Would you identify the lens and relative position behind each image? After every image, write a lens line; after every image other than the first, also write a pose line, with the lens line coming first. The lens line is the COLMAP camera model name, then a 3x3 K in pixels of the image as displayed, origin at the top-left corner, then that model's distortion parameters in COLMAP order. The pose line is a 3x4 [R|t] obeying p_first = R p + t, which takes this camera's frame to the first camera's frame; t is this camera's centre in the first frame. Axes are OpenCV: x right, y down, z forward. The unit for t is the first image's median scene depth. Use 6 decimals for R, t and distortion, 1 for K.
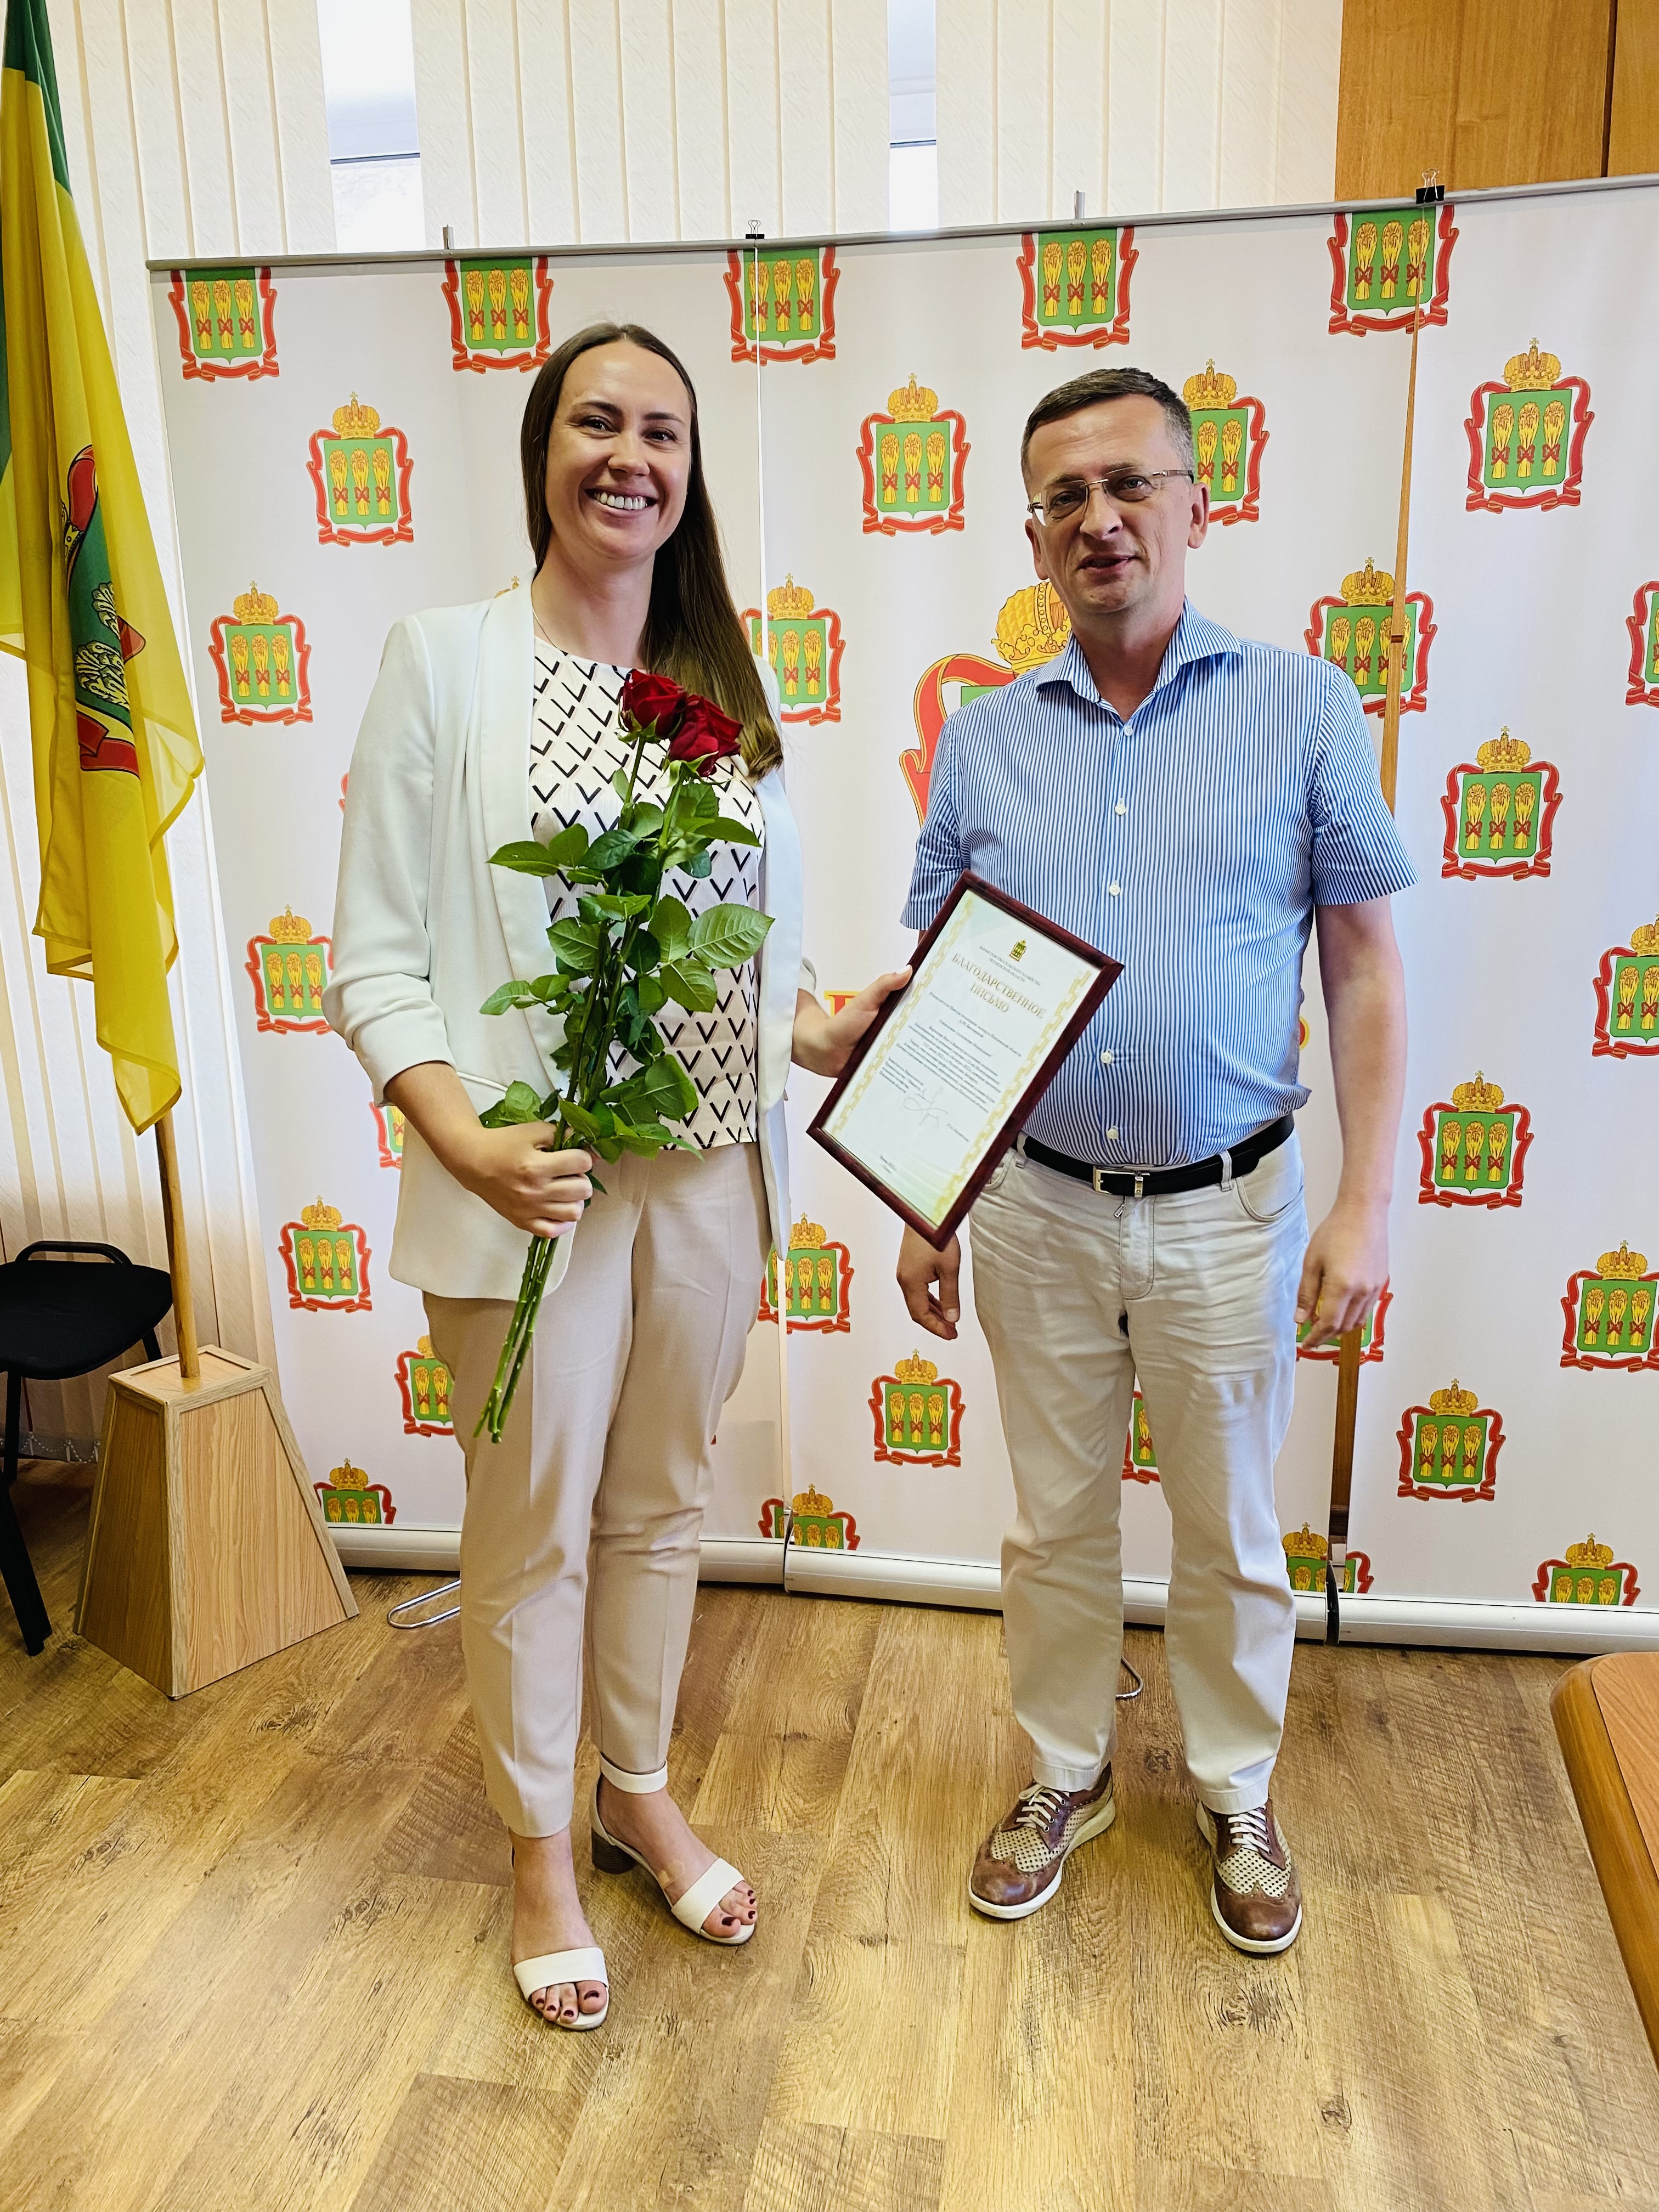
lens RADIAL K [[1601.6, 0, 824.4], [0, 1601.6, 1101.9], [0, 0, 1]] dist [0.006924, -0.007510]
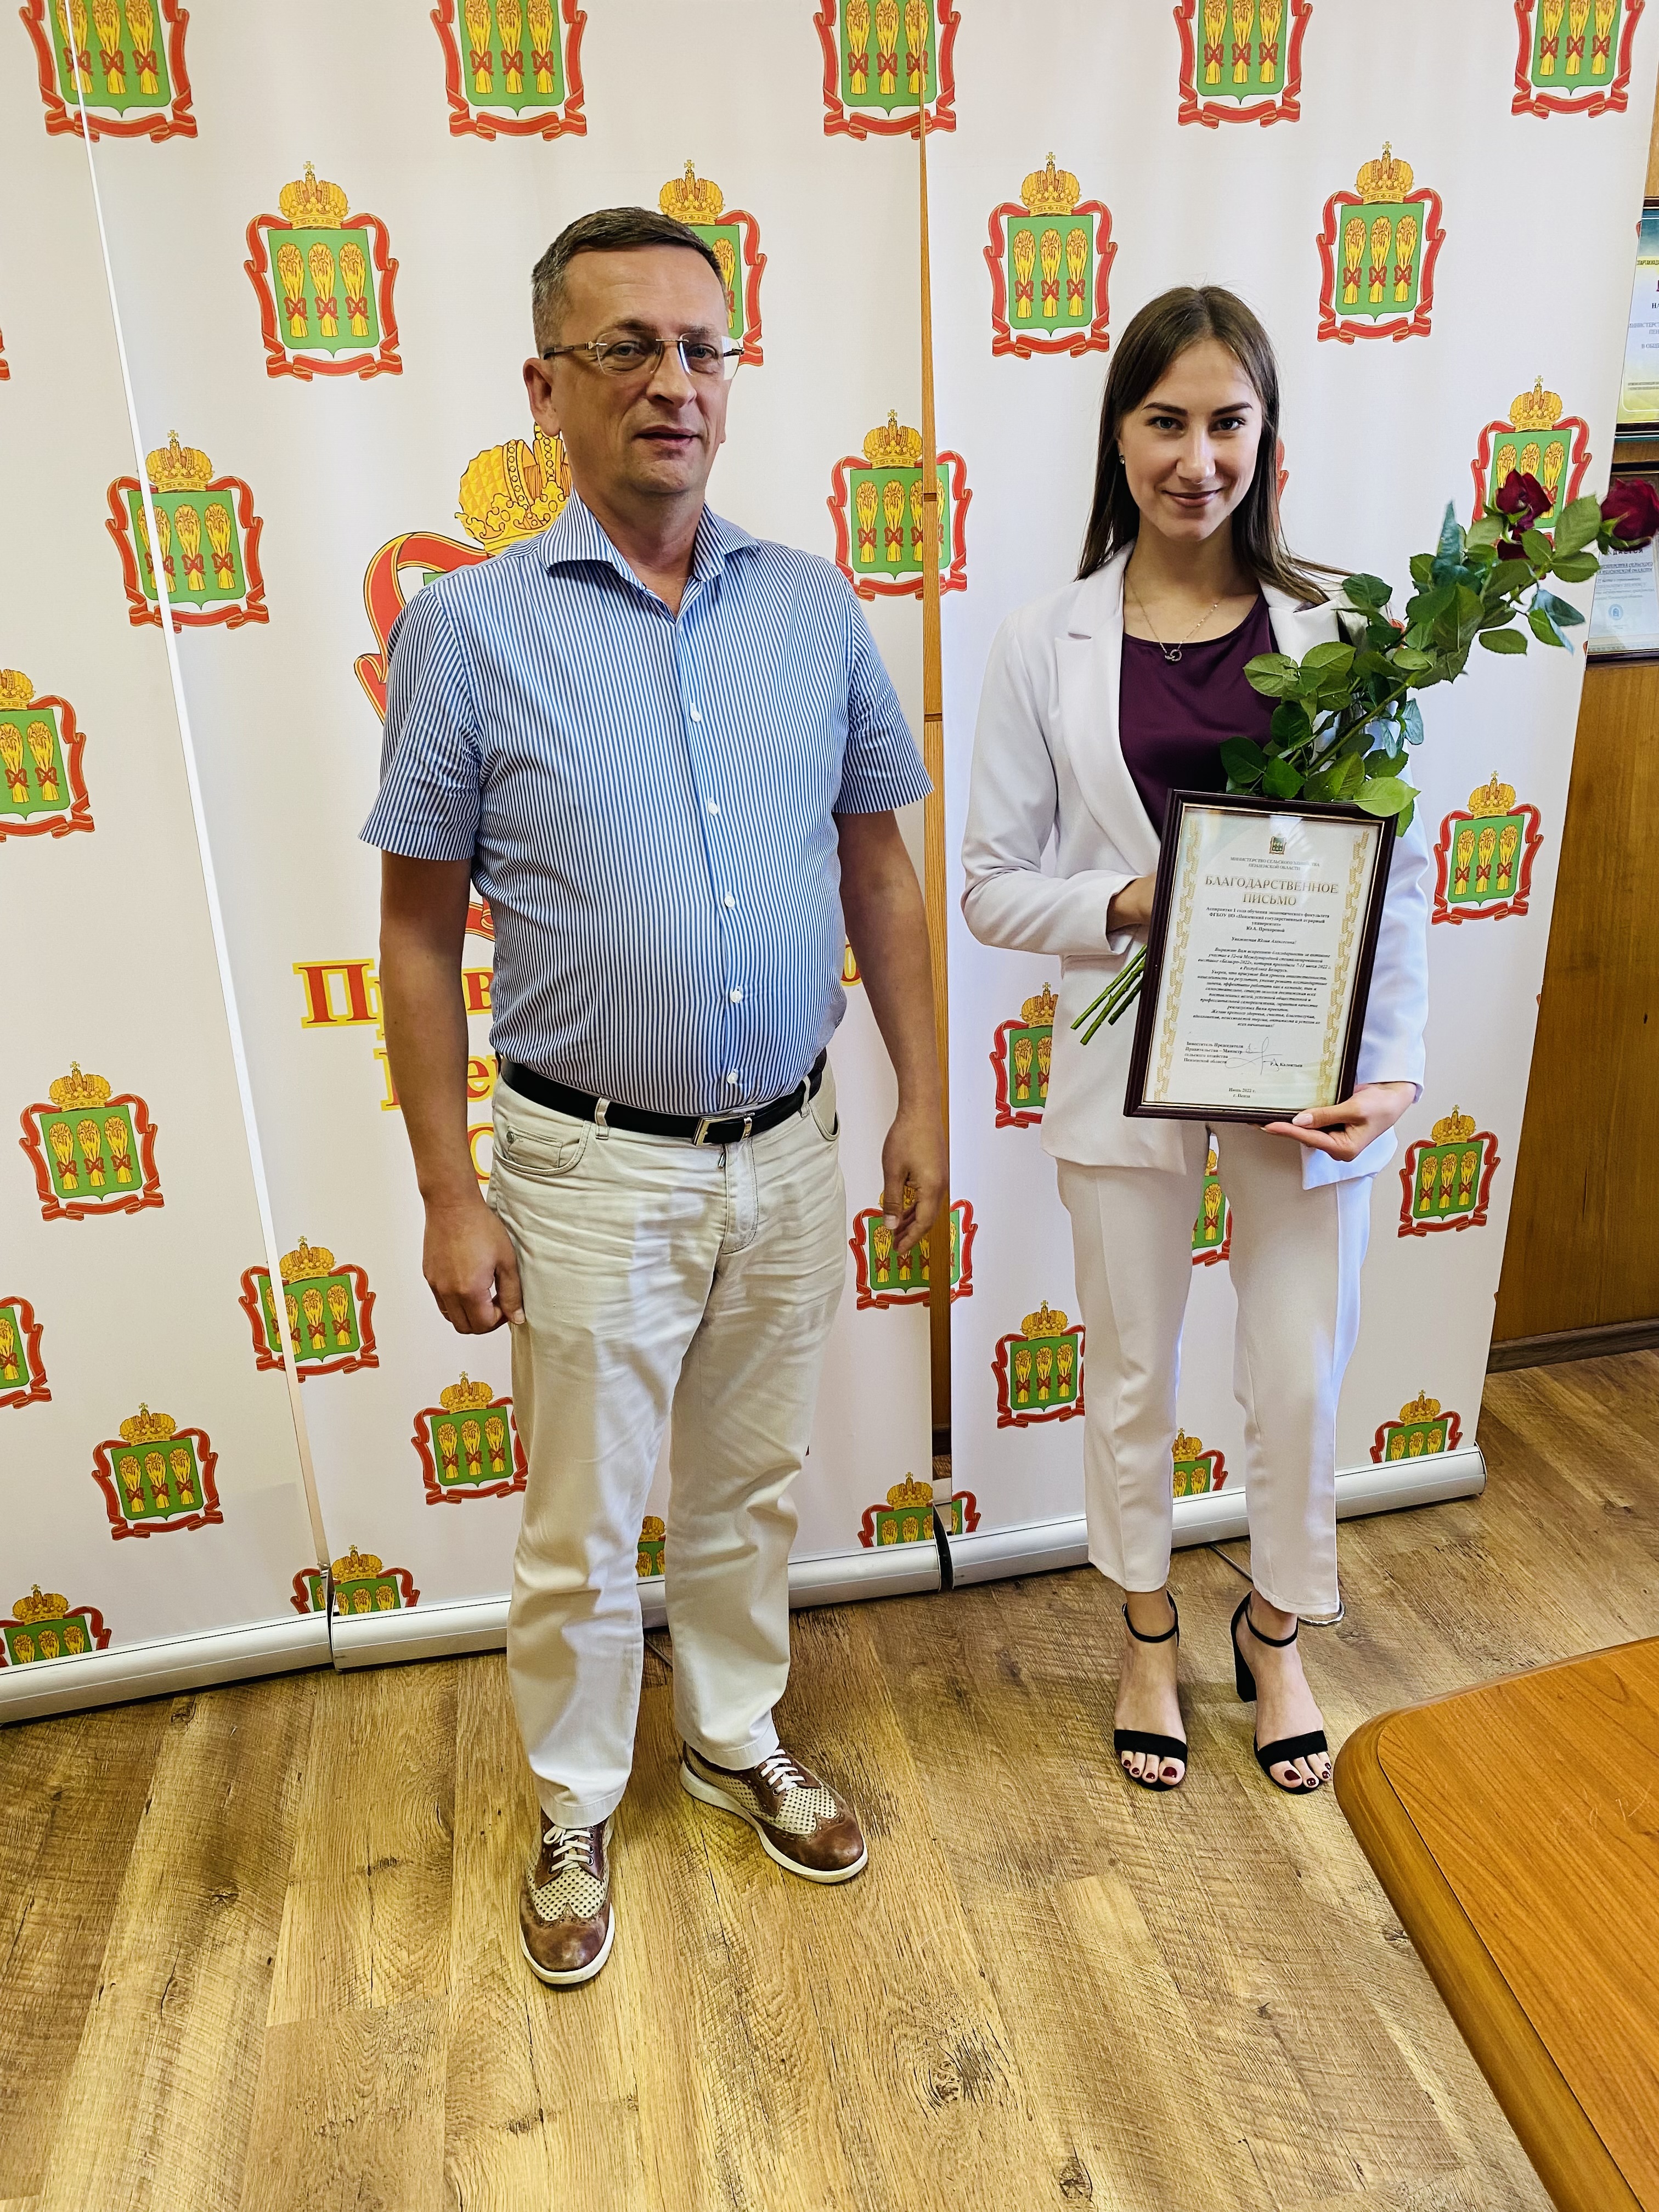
lens RADIAL K [[1601.6, 0, 807.6], [0, 1601.6, 1072.8], [0, 0, 1]] dist [0.006924, -0.007510]
pose [[0.939241, -0.132850, 0.316507, -0.020885], [0.107729, 0.989566, 0.095670, -0.072520], [-0.325914, -0.055760, 0.943753, 0.177315]]
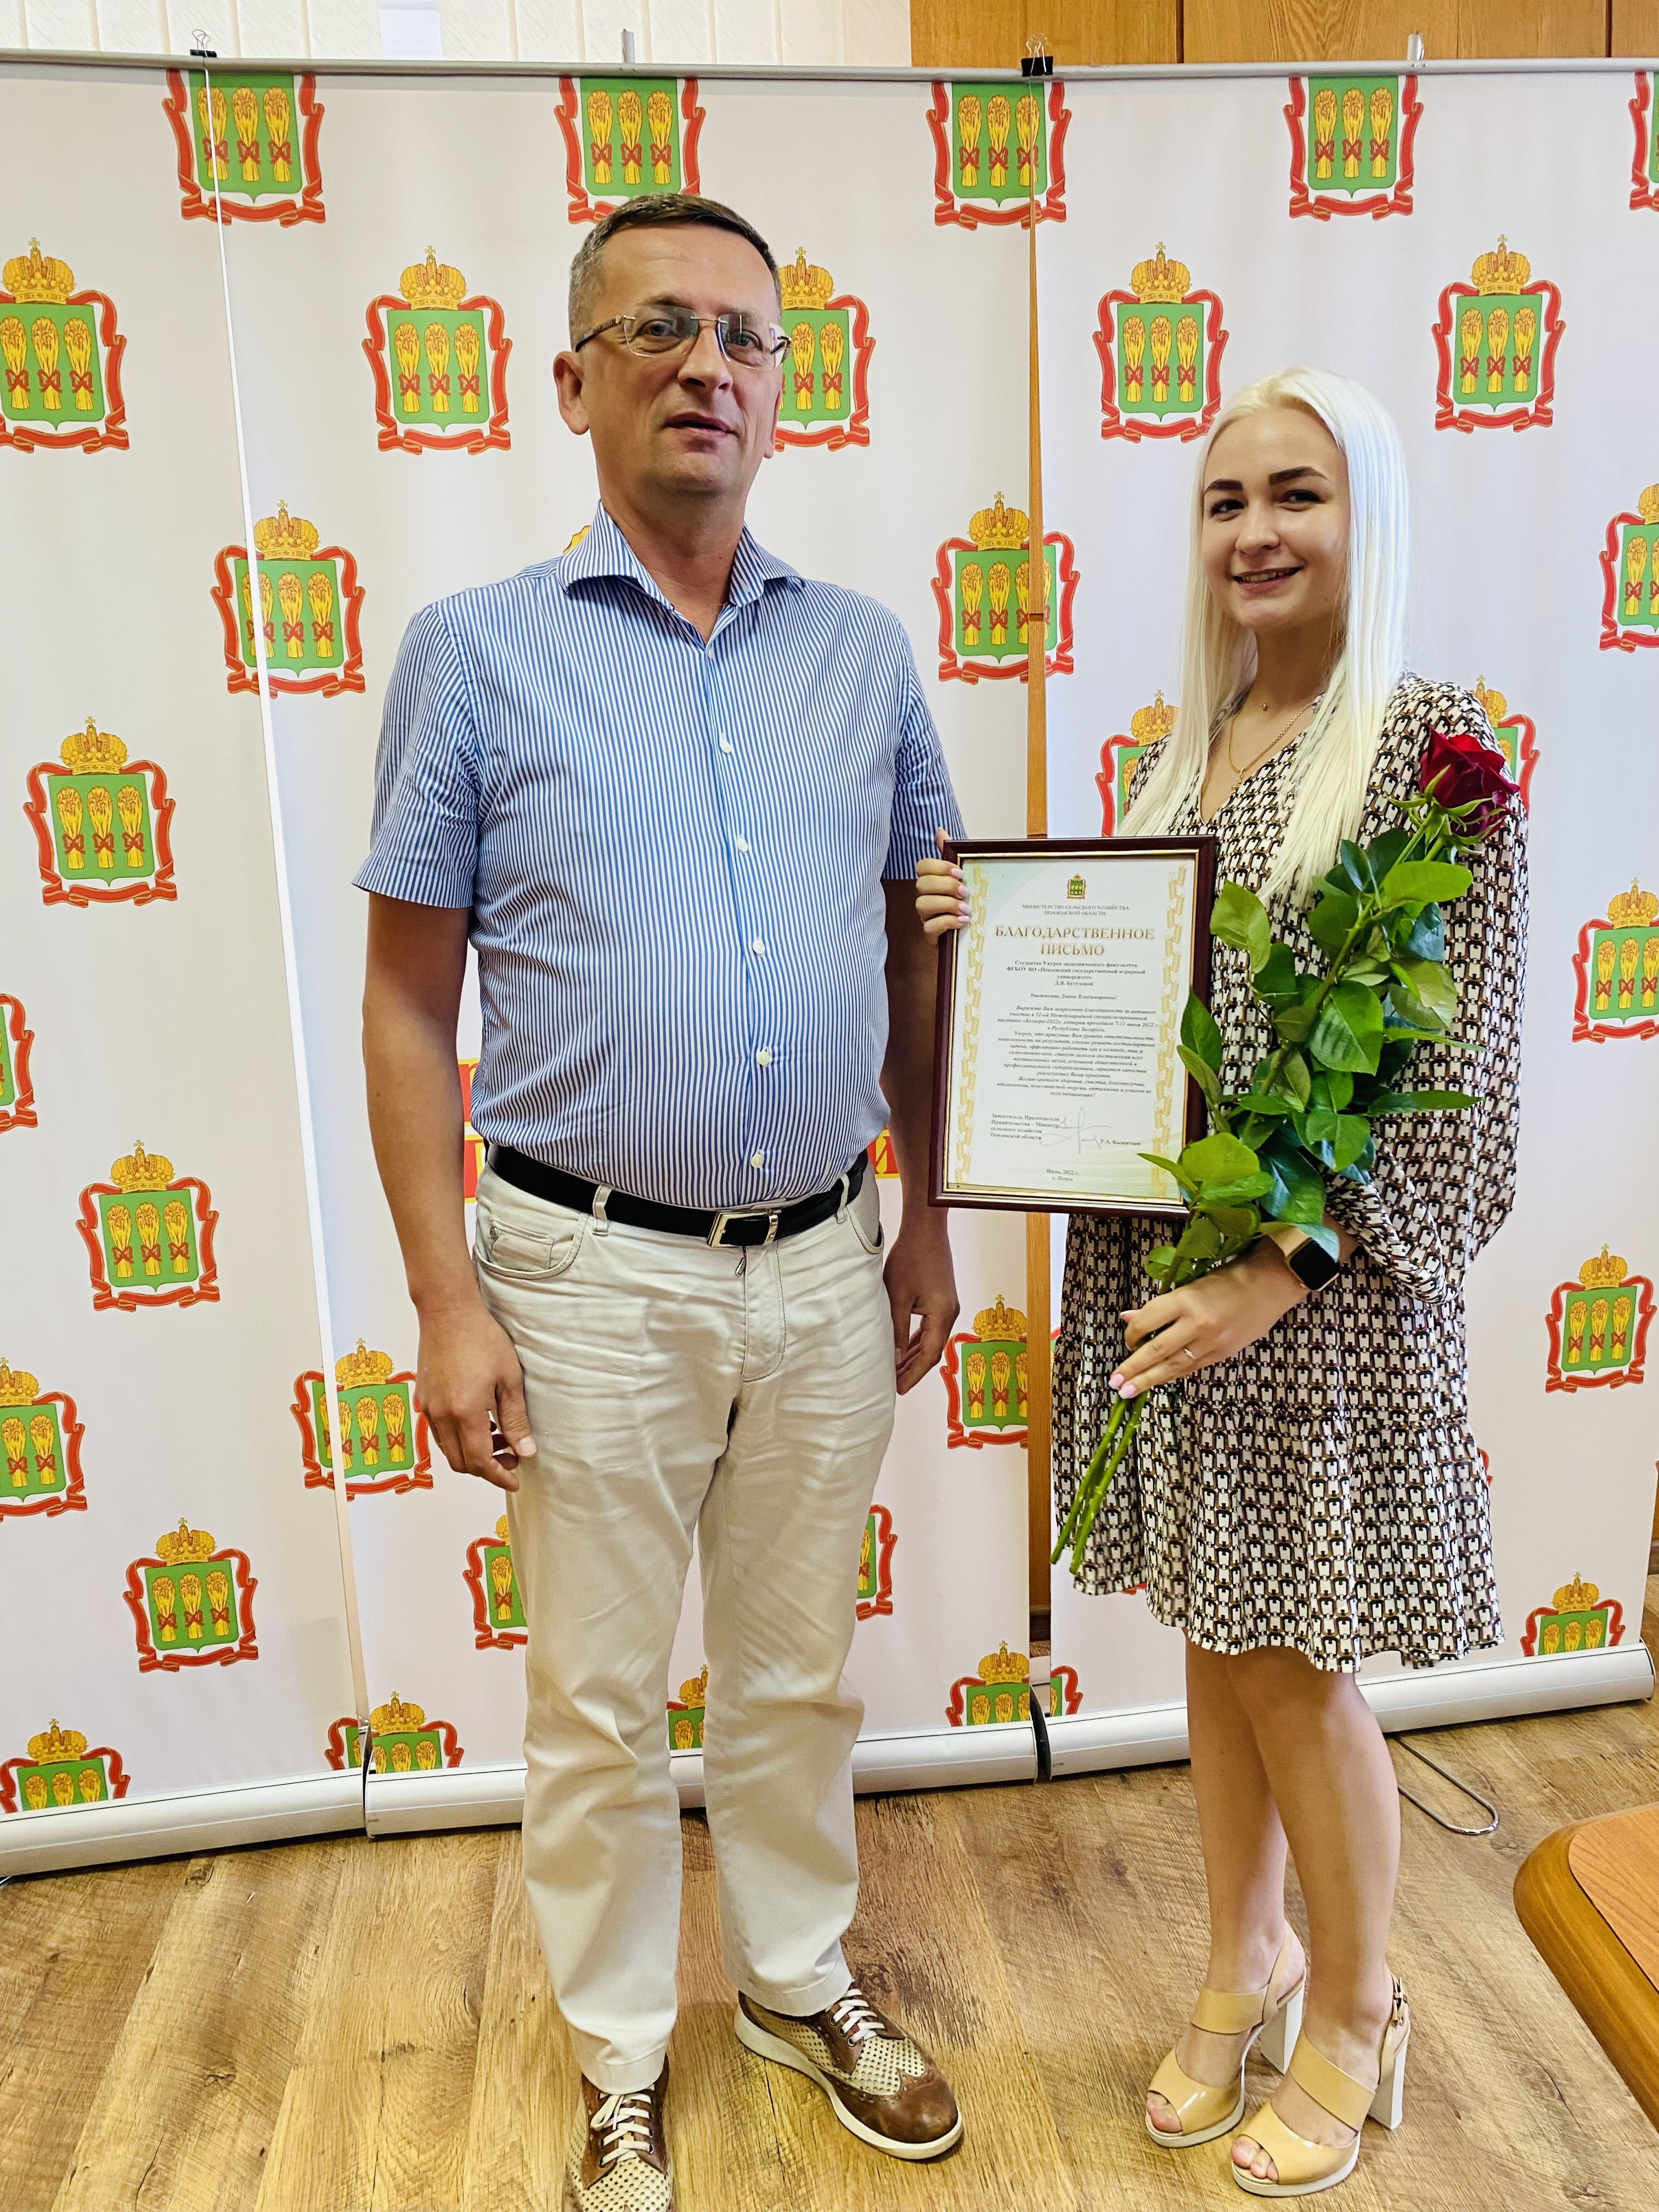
lens RADIAL K [[1601.6, 0, 821.1], [0, 1601.6, 1105.1], [0, 0, 1]] dist [0.006924, -0.007510]
pose [[0.958233, -0.067755, 0.277846, -0.007841], [0.084536, 0.995222, -0.048854, 0.016583], [-0.273209, 0.070301, 0.959383, 0.225071]]
